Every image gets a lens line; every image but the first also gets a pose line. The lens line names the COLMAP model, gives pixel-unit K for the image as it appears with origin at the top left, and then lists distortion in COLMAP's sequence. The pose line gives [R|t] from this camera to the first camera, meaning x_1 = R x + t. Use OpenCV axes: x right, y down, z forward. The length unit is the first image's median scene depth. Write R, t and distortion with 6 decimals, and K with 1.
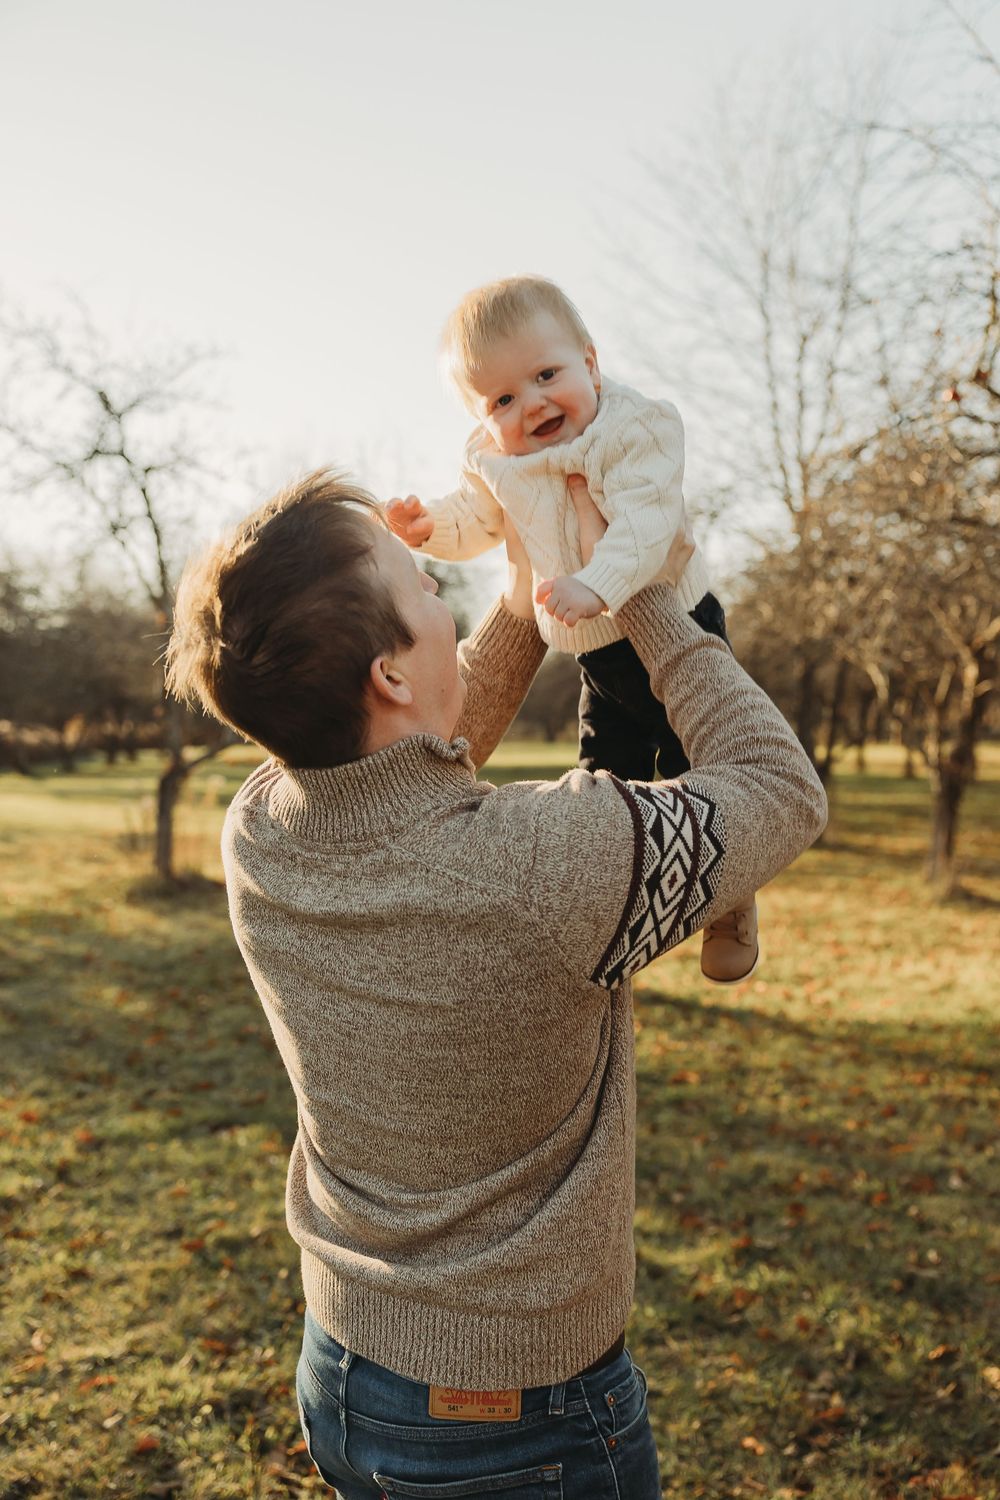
lens RADIAL K [[1365.4, 0, 526.3], [0, 1365.4, 779.8], [0, 0, 1]] dist [-0.007419, 0.012629]
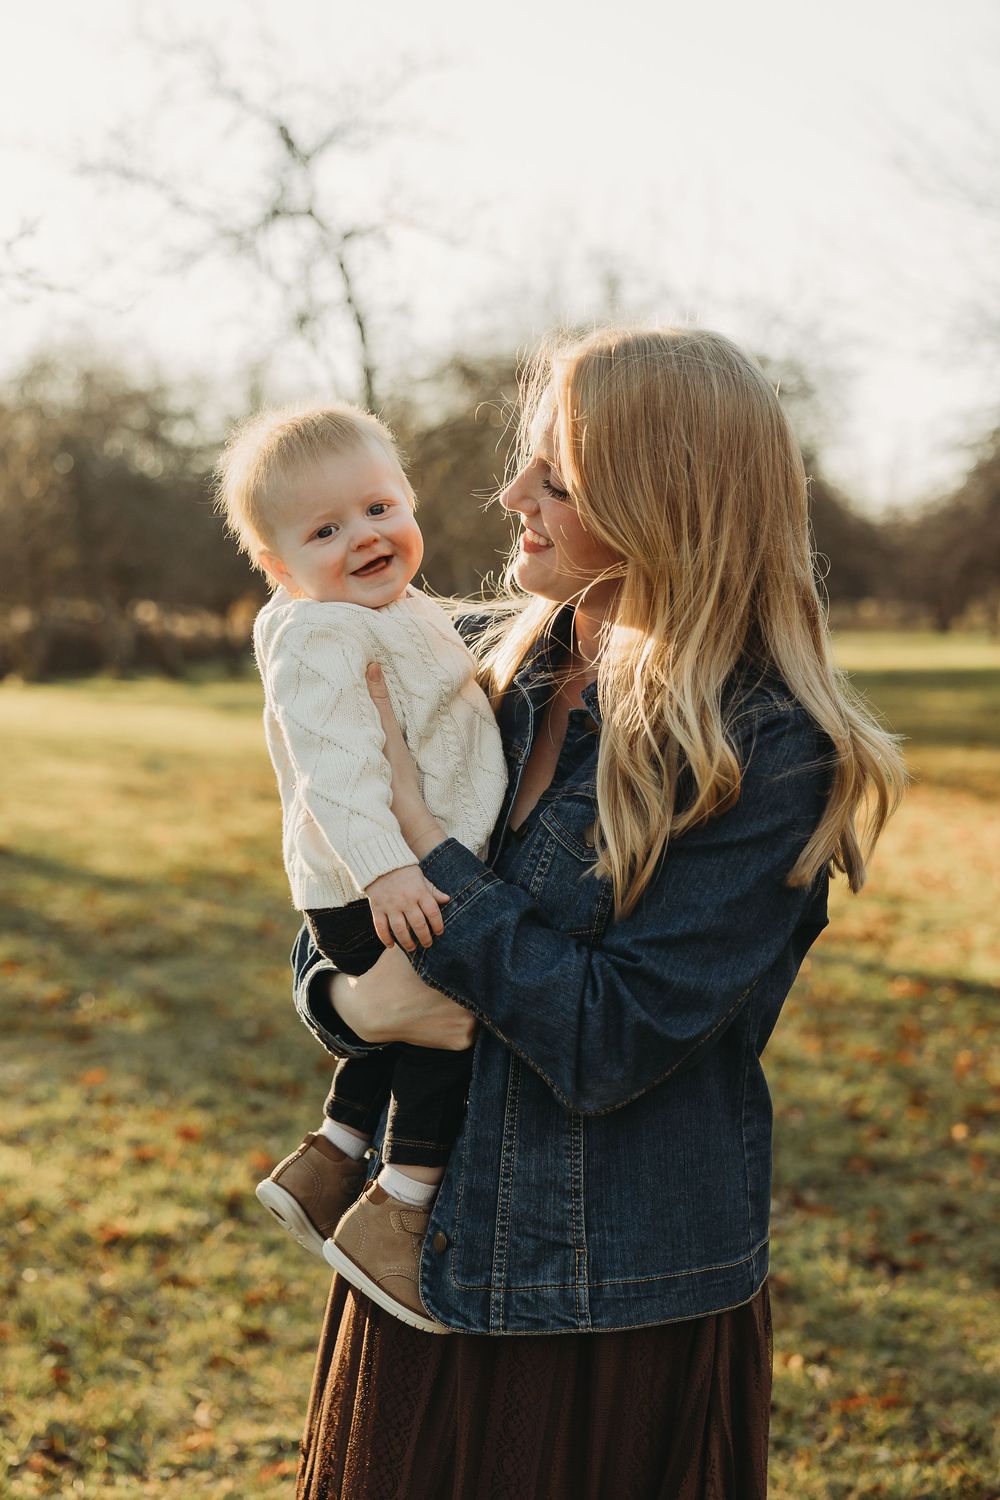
lens RADIAL K [[2064.2, 0, 538.2], [0, 2064.2, 736.2], [0, 0, 1]] dist [0.014585, 0.014585]
pose [[0.984282, 0.006593, -0.176481, 0.011435], [-0.003078, 0.999792, 0.020183, 0.012219], [0.176577, -0.019323, 0.984097, -0.045614]]
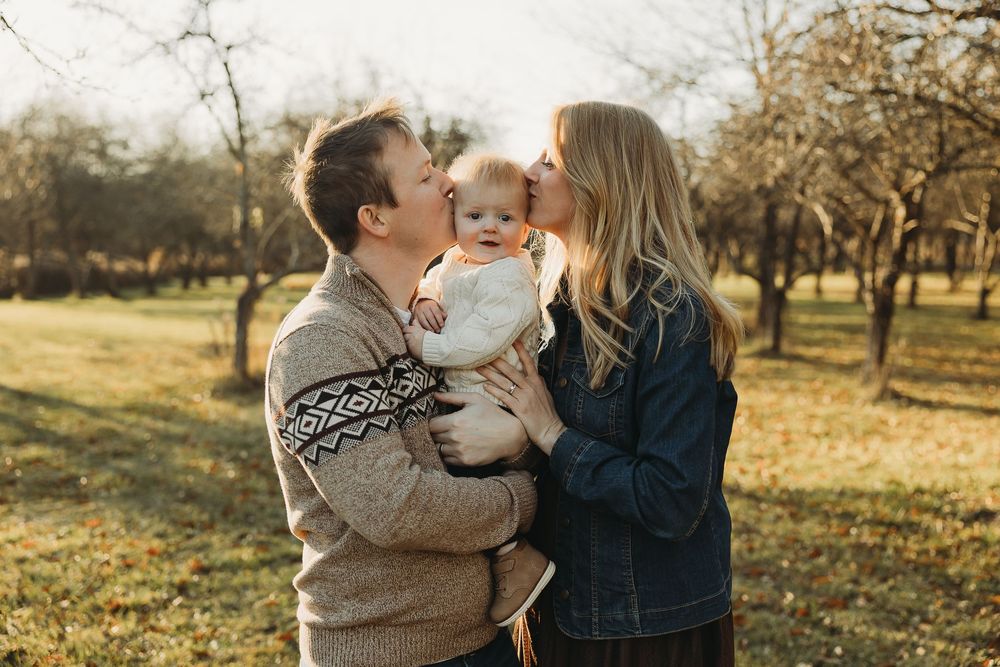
lens RADIAL K [[1182.5, 0, 498.4], [0, 1182.5, 311.9], [0, 0, 1]] dist [0.010991, -0.011136]
pose [[0.999524, 0.004453, -0.030520, 0.000211], [-0.004300, 0.999978, 0.005082, 0.010665], [0.030542, -0.004948, 0.999521, -0.119513]]
